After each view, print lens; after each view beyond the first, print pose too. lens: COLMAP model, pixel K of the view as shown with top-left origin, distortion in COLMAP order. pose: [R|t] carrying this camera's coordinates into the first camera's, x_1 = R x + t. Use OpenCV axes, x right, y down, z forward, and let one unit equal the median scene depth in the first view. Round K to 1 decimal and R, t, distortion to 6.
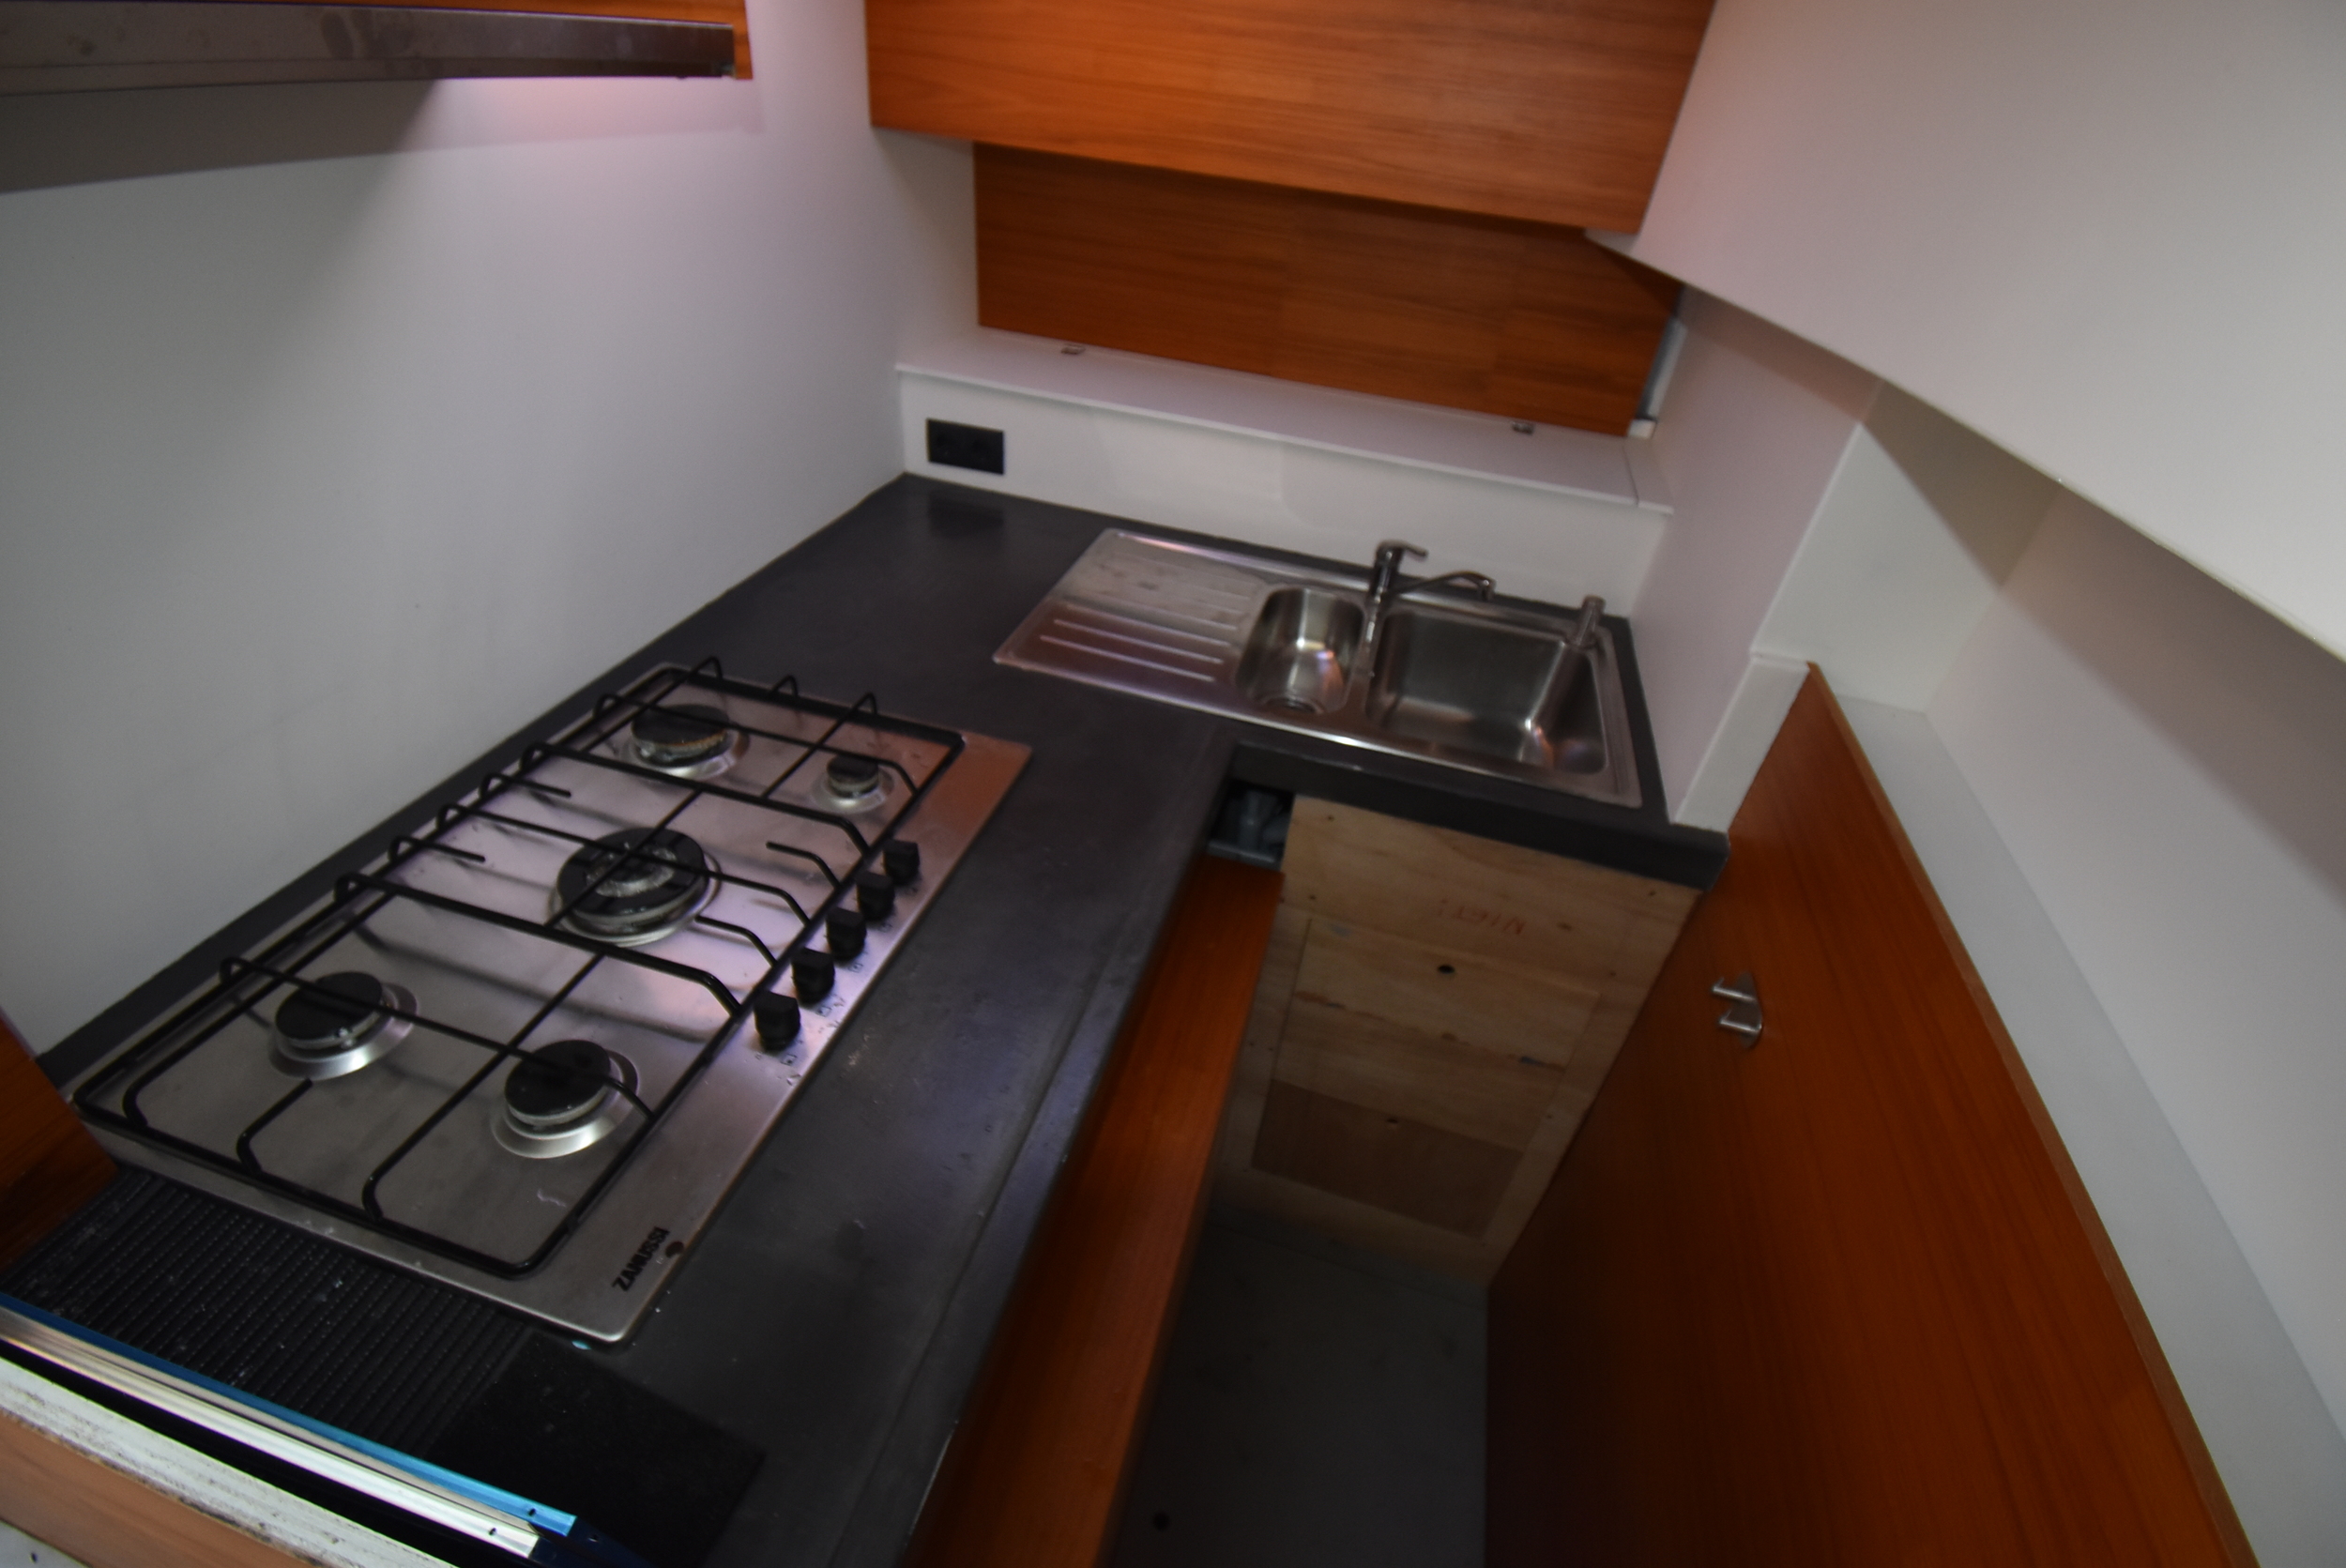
lens RADIAL K [[1043.3, 0, 1173.0], [0, 1043.3, 784.0], [0, 0, 1]] dist [0.020675, -0.023489]
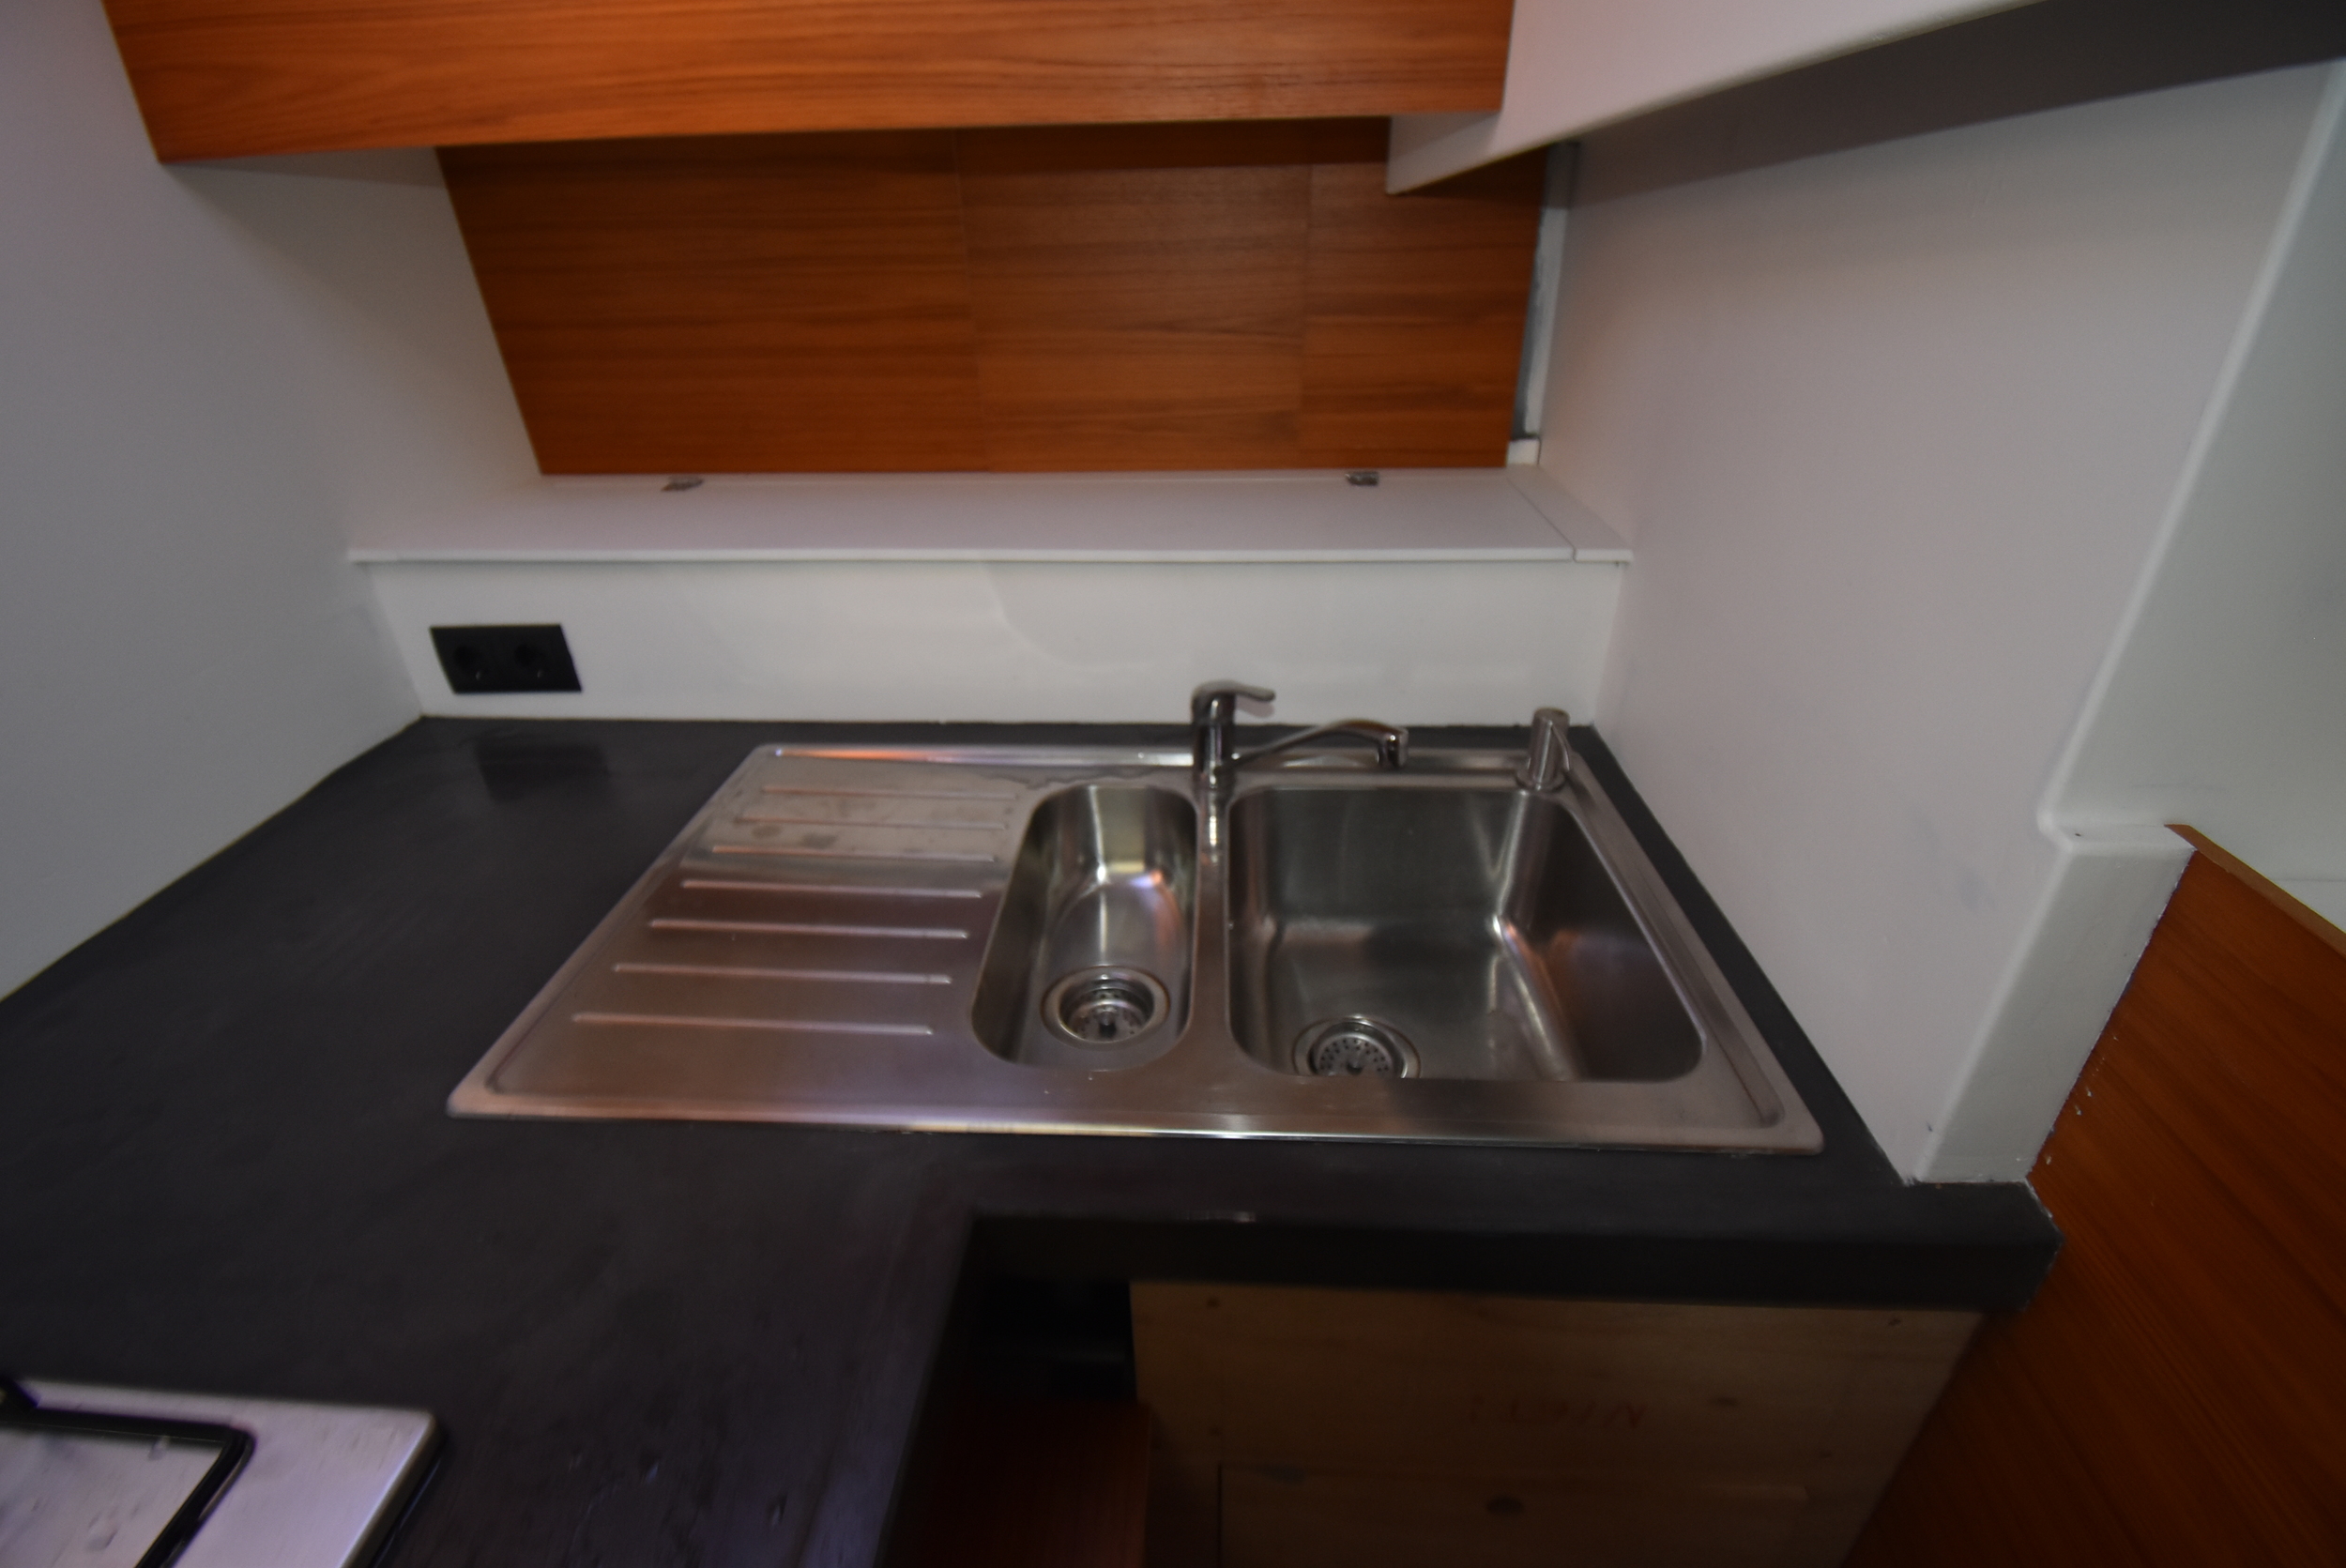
lens RADIAL K [[1089.6, 0, 1173.0], [0, 1089.6, 784.0], [0, 0, 1]] dist [-0.003192, -0.000234]
pose [[0.970263, -0.203623, 0.130873, 0.089848], [0.217346, 0.970878, -0.100782, -0.113636], [-0.106540, 0.126230, 0.986263, 0.377218]]
